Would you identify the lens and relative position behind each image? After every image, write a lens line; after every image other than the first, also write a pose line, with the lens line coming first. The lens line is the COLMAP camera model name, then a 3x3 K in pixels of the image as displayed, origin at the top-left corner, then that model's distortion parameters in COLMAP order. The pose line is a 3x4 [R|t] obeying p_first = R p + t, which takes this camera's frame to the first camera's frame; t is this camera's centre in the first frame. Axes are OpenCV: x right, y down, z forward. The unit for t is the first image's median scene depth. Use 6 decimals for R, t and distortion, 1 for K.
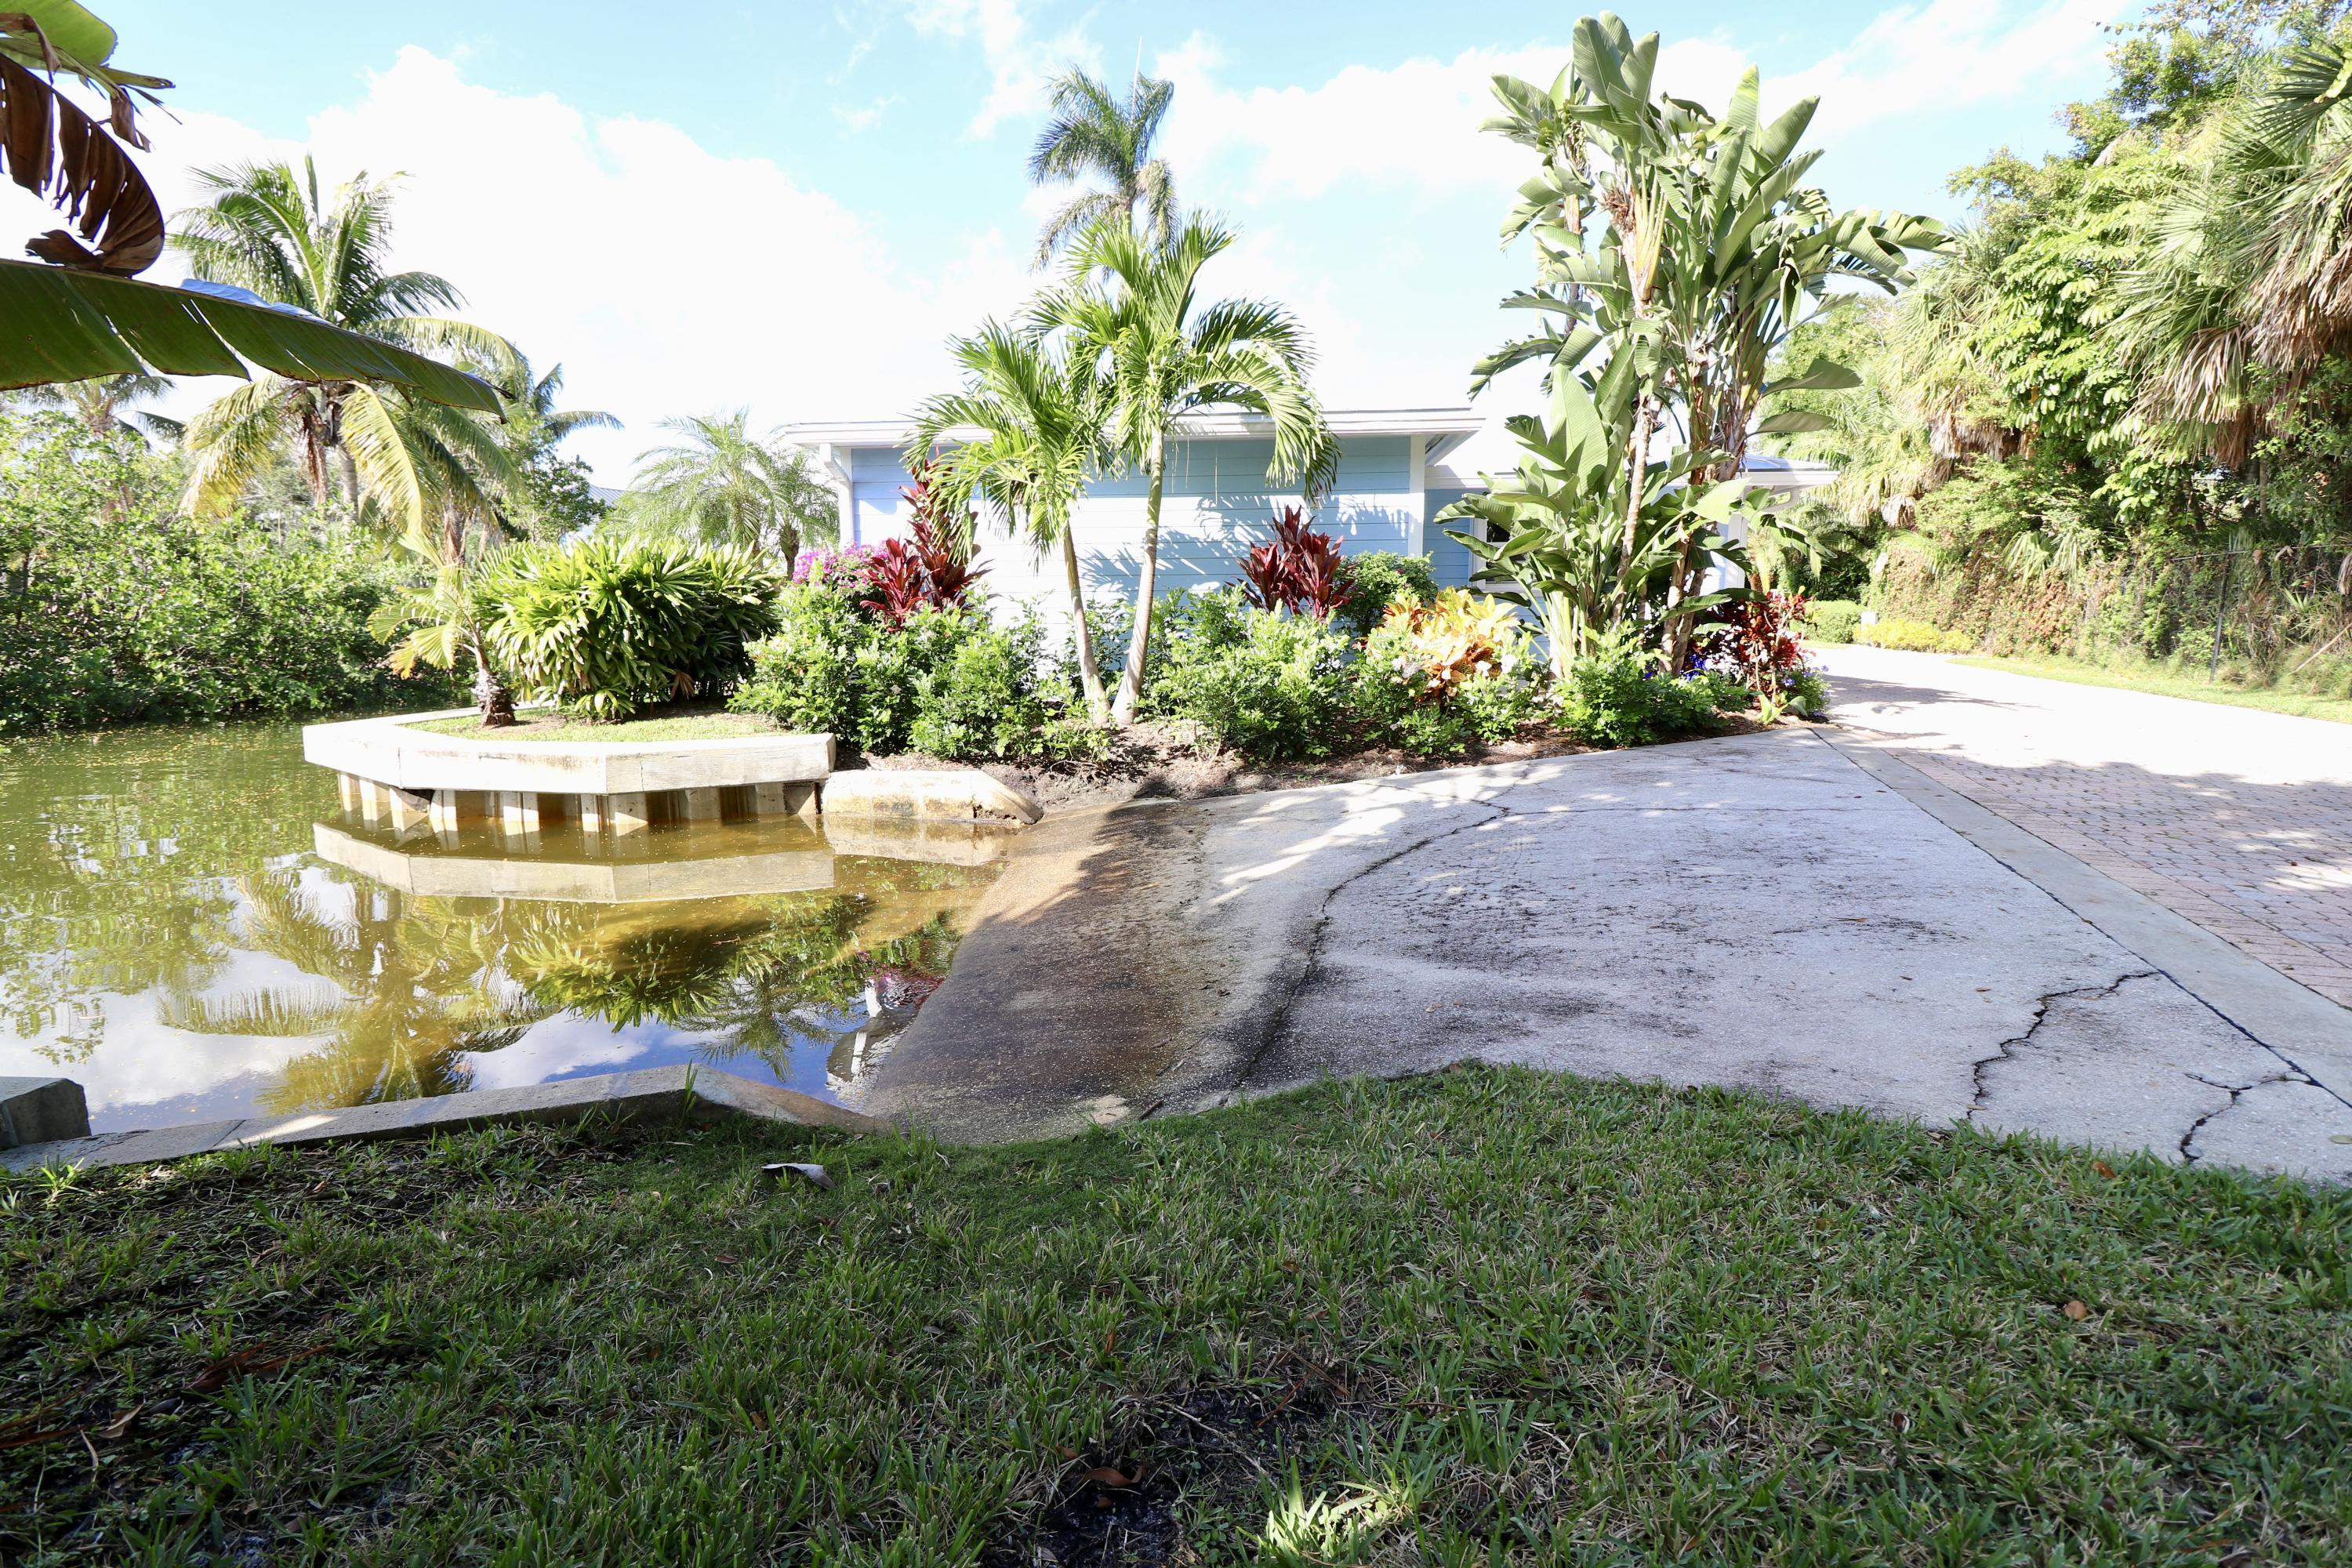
lens RADIAL K [[1099.1, 0, 1190.2], [0, 1099.1, 773.3], [0, 0, 1]] dist [-0.005212, -0.000778]
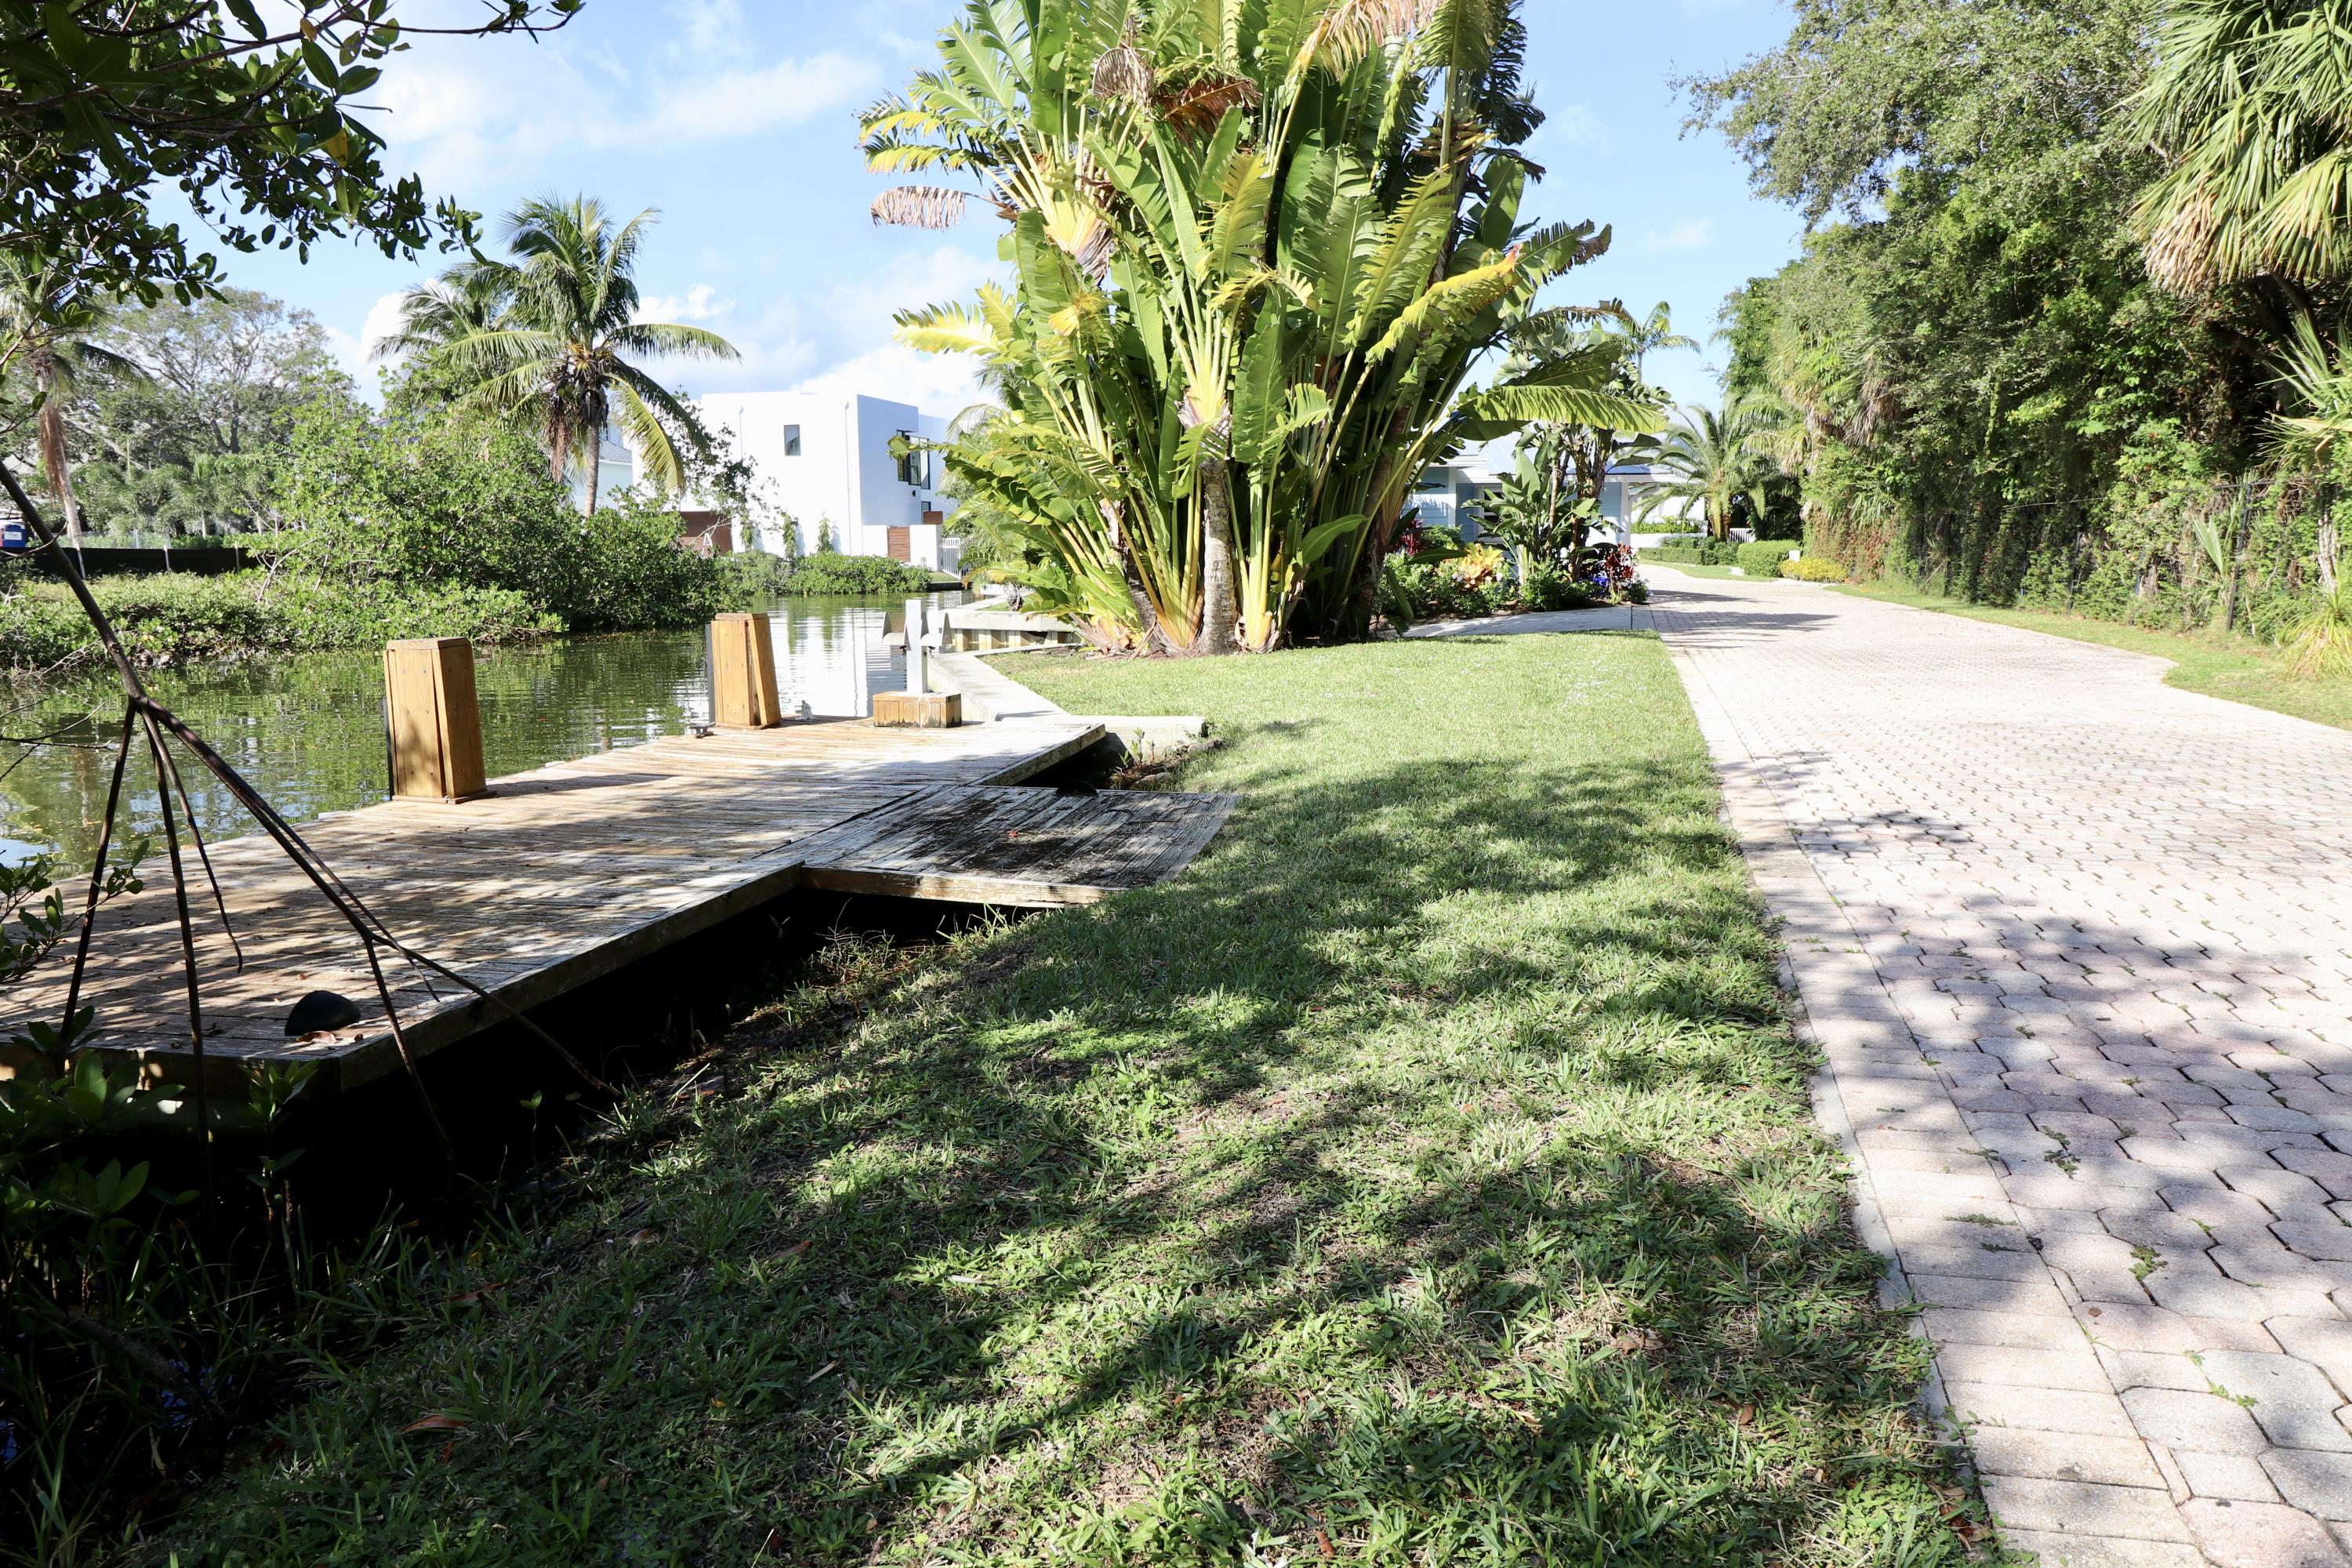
lens RADIAL K [[1615.0, 0, 1167.5], [0, 1615.0, 781.1], [0, 0, 1]] dist [0.005862, 0.000346]
pose [[0.996359, -0.015275, 0.083879, -0.668359], [0.015608, 0.999873, -0.003318, 0.316532], [-0.083818, 0.004615, 0.996470, -2.227564]]
